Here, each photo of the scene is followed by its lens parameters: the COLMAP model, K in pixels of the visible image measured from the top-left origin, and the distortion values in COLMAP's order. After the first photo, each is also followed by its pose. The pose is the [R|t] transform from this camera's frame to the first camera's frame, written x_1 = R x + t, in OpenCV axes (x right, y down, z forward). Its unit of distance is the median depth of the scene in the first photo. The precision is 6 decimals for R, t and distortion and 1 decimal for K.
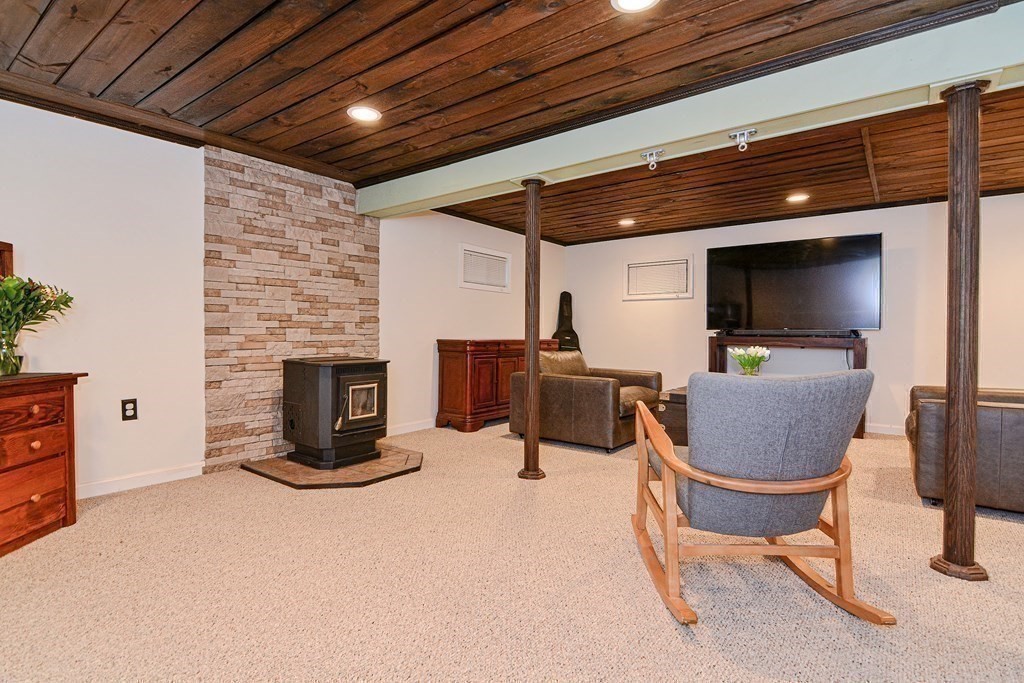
lens RADIAL K [[516.2, 0, 512.0], [0, 516.2, 341.5], [0, 0, 1]] dist [-0.003739, -0.000904]
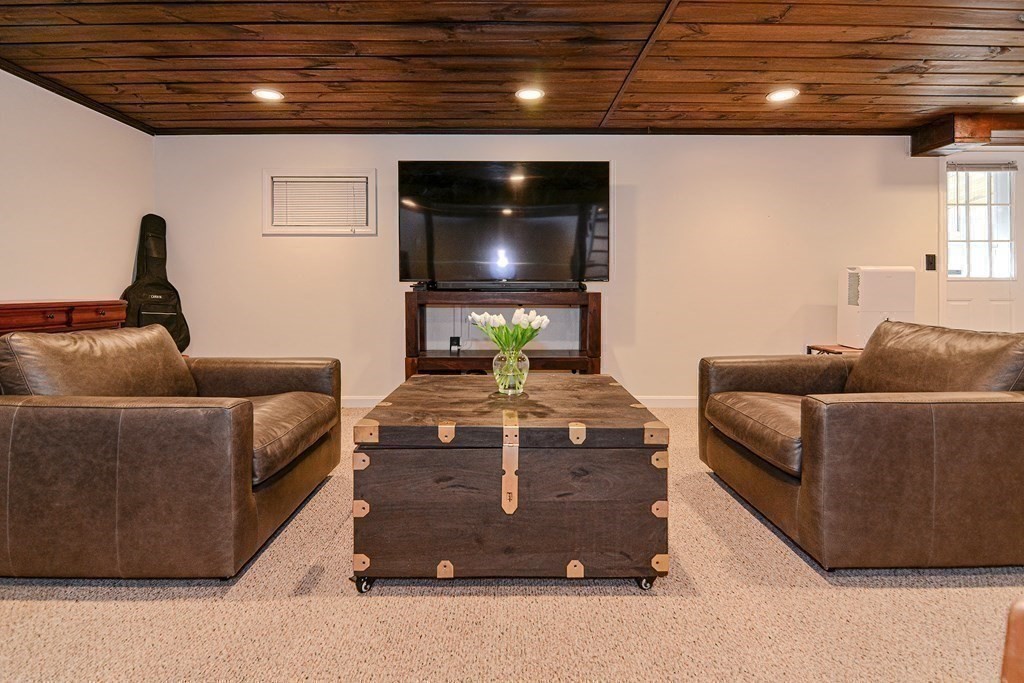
lens RADIAL K [[503.9, 0, 507.8], [0, 503.9, 285.0], [0, 0, 1]] dist [0.002098, -0.008060]
pose [[0.791970, -0.004272, 0.610545, 0.104155], [0.017361, 0.999729, -0.015526, -0.006809], [-0.610313, 0.022896, 0.791829, 0.461292]]
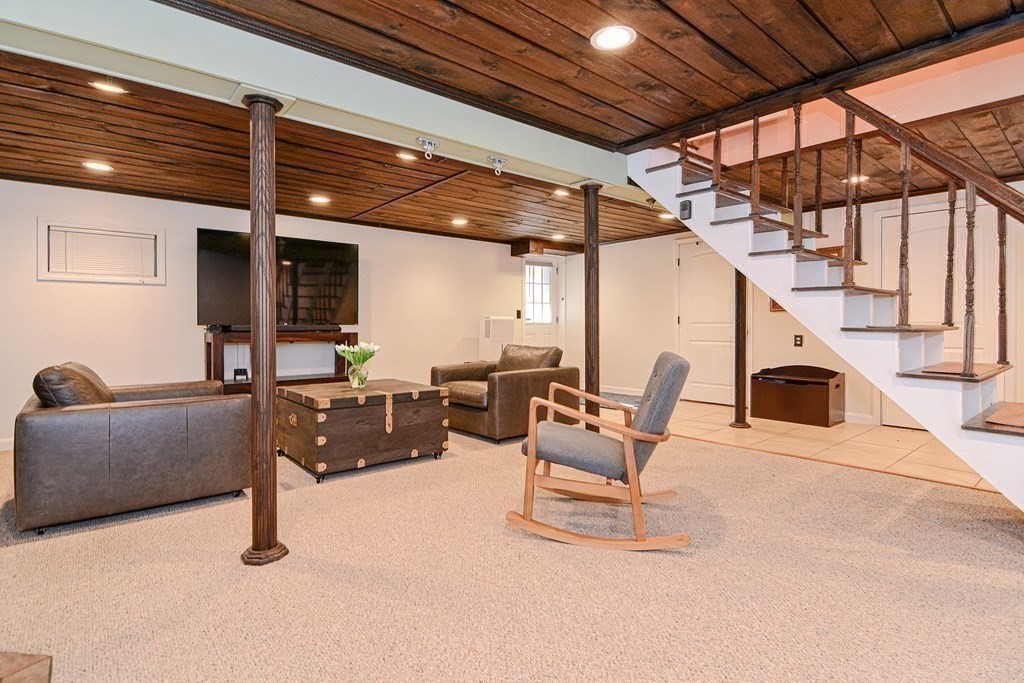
lens RADIAL K [[504.3, 0, 507.0], [0, 504.3, 337.2], [0, 0, 1]] dist [-0.003025, -0.001655]
pose [[0.210522, -0.031523, 0.977081, -0.363117], [0.020273, 0.999406, 0.027875, -0.018888], [-0.977379, 0.013940, 0.211036, 0.400676]]
